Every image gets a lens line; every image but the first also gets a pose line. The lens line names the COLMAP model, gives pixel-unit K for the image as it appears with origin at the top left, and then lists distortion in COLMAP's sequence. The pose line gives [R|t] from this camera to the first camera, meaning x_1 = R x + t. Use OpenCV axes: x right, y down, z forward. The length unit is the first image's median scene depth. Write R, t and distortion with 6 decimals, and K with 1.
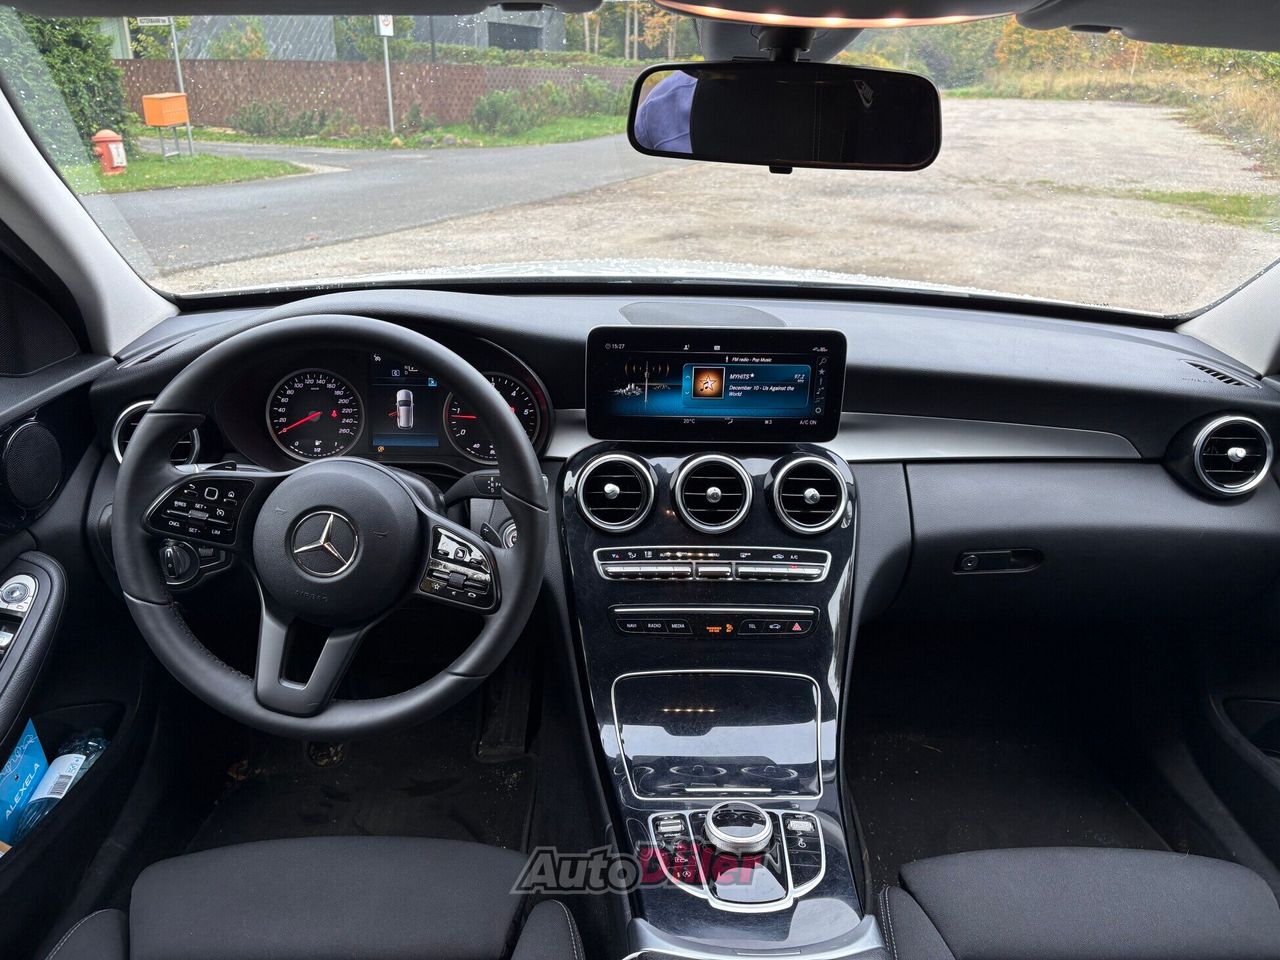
lens RADIAL K [[967.5, 0, 642.2], [0, 967.5, 487.7], [0, 0, 1]] dist [0.071005, -0.082209]
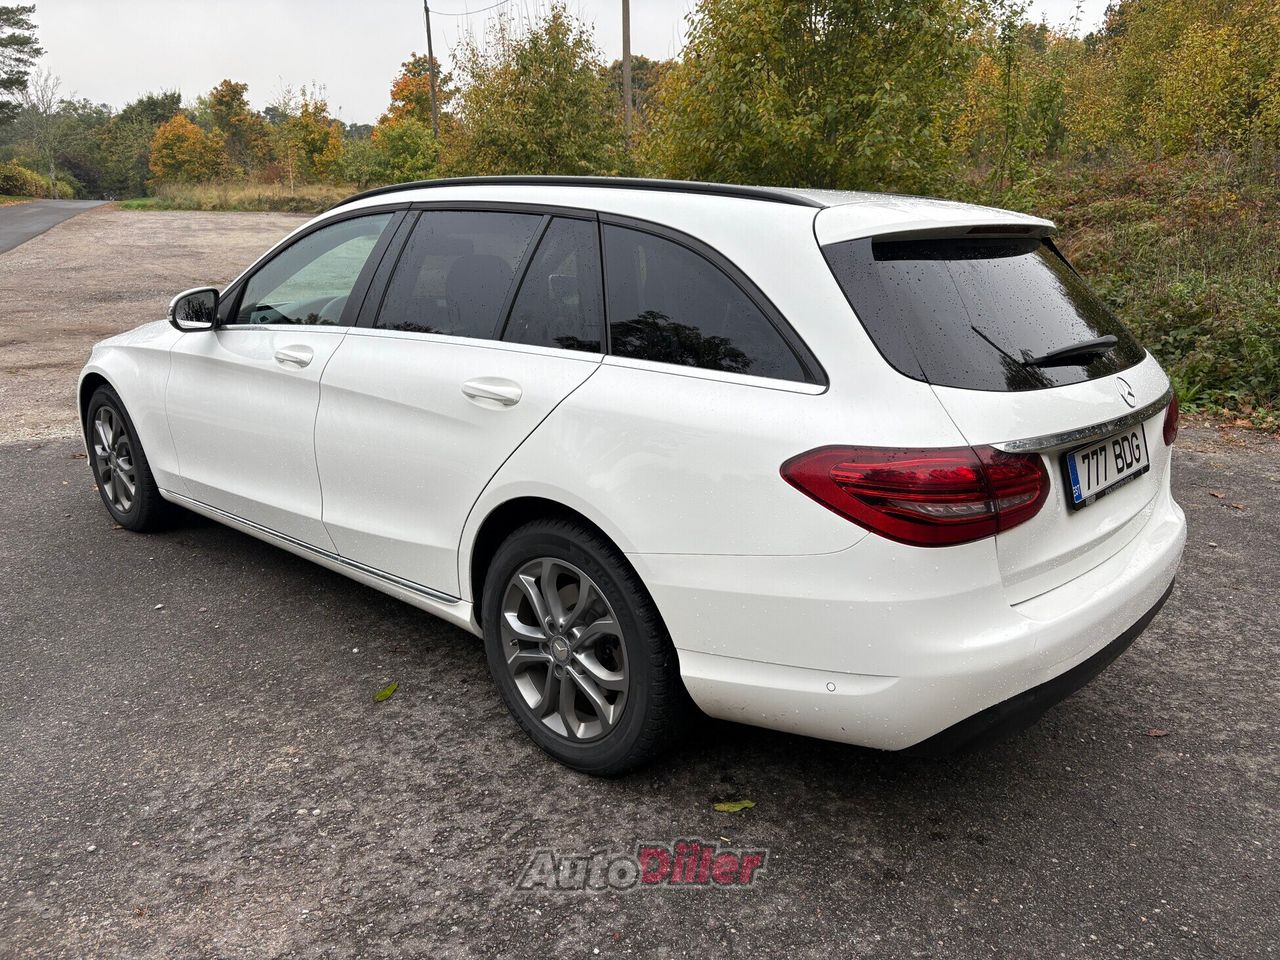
lens RADIAL K [[967.5, 0, 646.5], [0, 967.5, 482.9], [0, 0, 1]] dist [0.071005, -0.082209]
pose [[0.710175, -0.204938, 0.673537, -0.093077], [0.272951, 0.962015, 0.004915, 0.036518], [-0.648960, 0.180352, 0.739137, -0.108743]]
